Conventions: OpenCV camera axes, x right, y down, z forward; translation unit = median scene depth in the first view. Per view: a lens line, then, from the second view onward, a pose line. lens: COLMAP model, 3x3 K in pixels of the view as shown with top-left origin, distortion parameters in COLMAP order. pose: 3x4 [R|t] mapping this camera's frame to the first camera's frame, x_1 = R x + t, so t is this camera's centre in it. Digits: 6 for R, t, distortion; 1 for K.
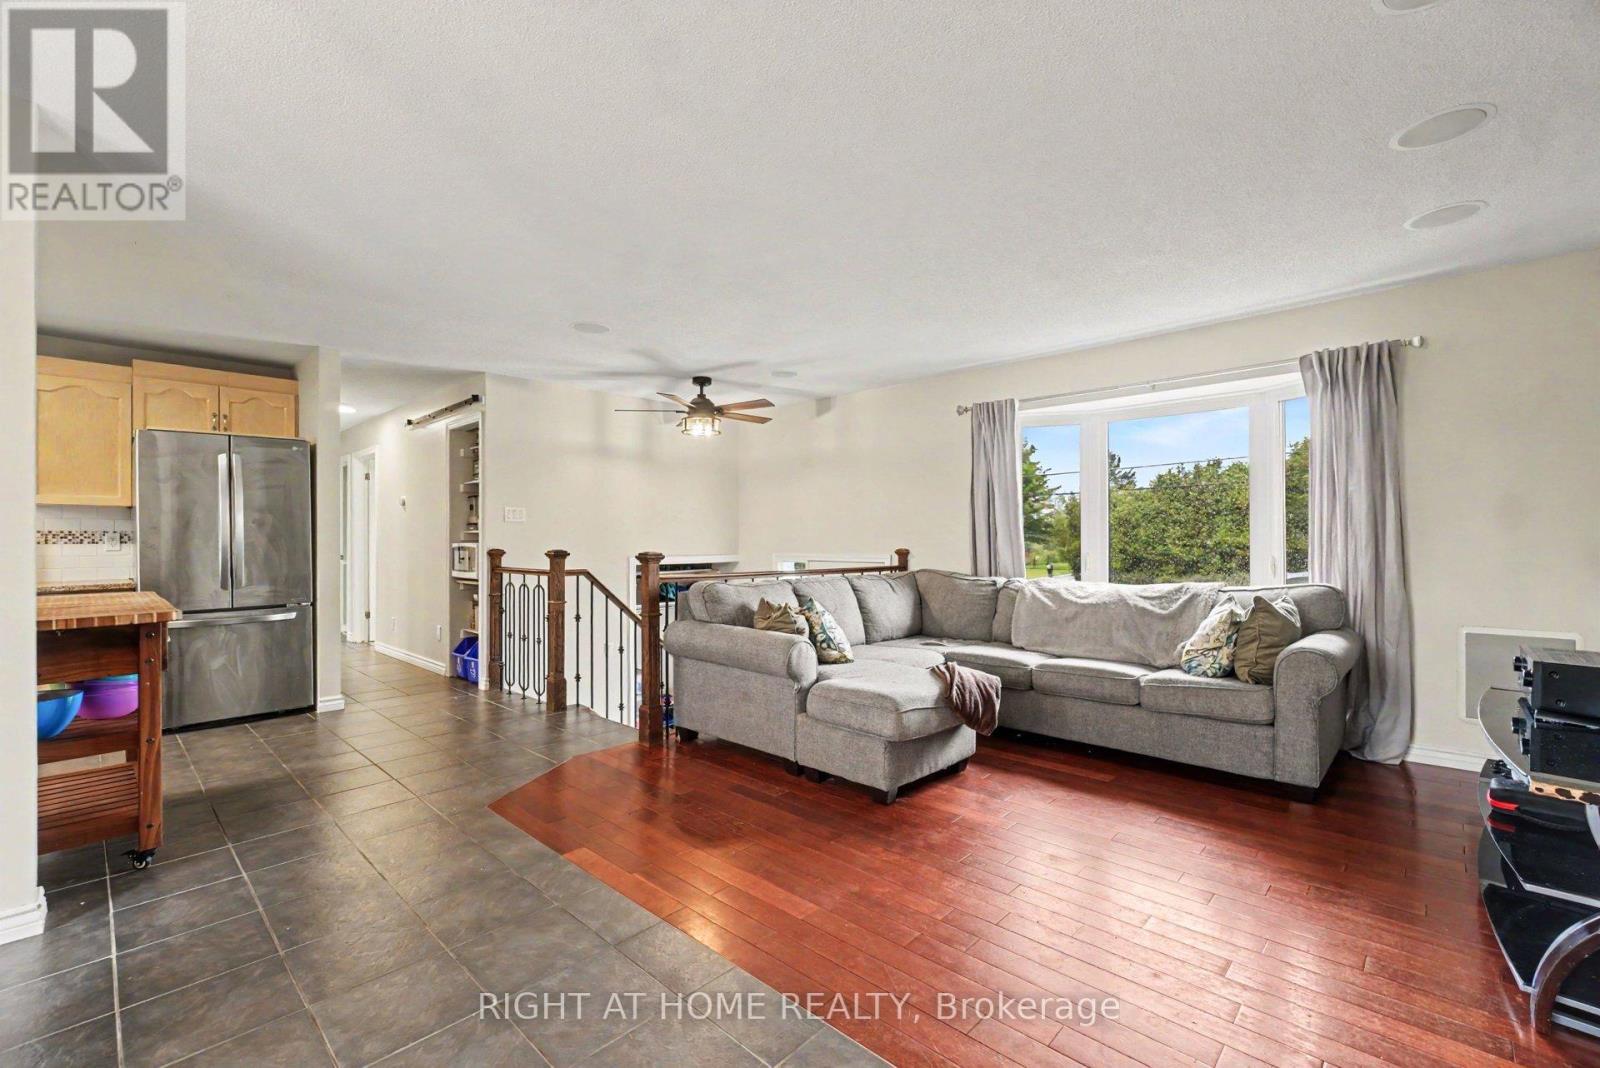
lens RADIAL K [[682.8, 0, 800.0], [0, 682.8, 534.0], [0, 0, 1]] dist [0.001919, 0.000113]
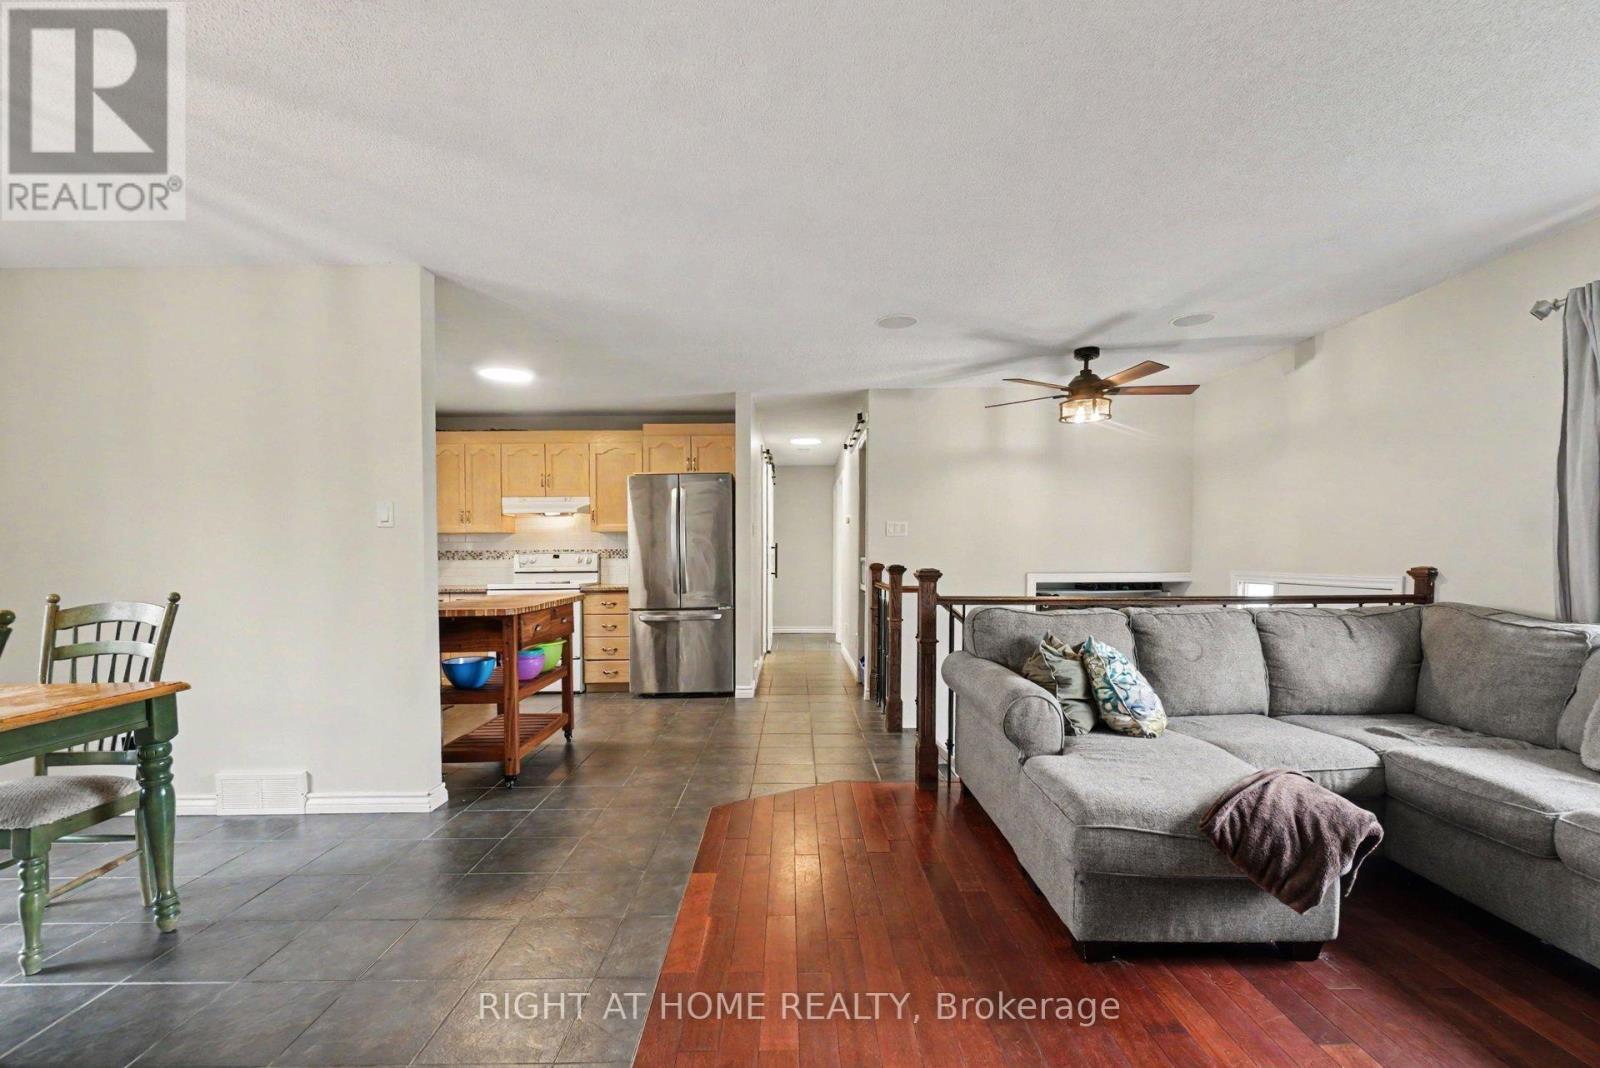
lens RADIAL K [[705.0, 0, 799.9], [0, 705.0, 577.2], [0, 0, 1]] dist [-0.000505, 0.000364]
pose [[0.697998, 0.020566, -0.715804, 0.258238], [0.011399, 0.999142, 0.039823, -0.000580], [0.716009, -0.035956, 0.697164, 0.216798]]
